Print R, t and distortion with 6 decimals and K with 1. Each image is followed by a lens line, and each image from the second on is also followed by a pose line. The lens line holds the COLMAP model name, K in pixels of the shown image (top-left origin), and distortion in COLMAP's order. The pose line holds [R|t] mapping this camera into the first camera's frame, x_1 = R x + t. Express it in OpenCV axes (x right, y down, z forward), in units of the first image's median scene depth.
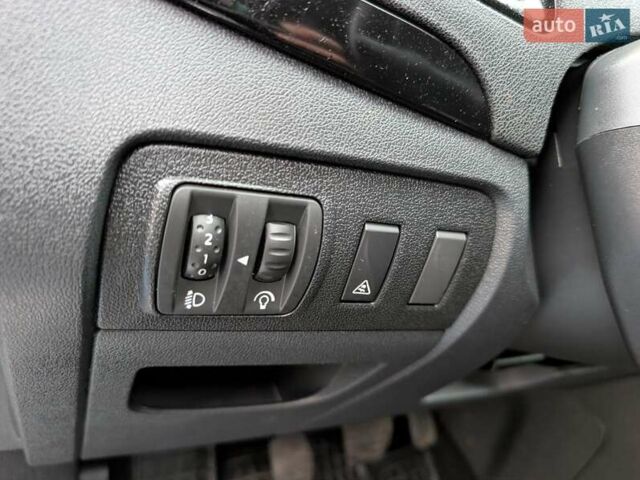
lens RADIAL K [[988.8, 0, 320.0], [0, 988.8, 240.0], [0, 0, 1]] dist [0.247610, -1.060721]
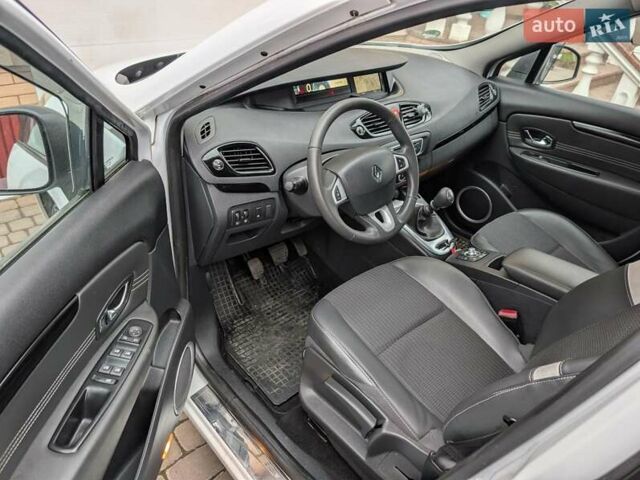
lens RADIAL K [[988.8, 0, 320.0], [0, 988.8, 240.0], [0, 0, 1]] dist [0.247610, -1.060721]
pose [[0.974502, -0.218665, 0.050314, 0.078468], [0.211299, 0.969766, 0.122089, -0.542957], [-0.075490, -0.108345, 0.991243, -5.908200]]
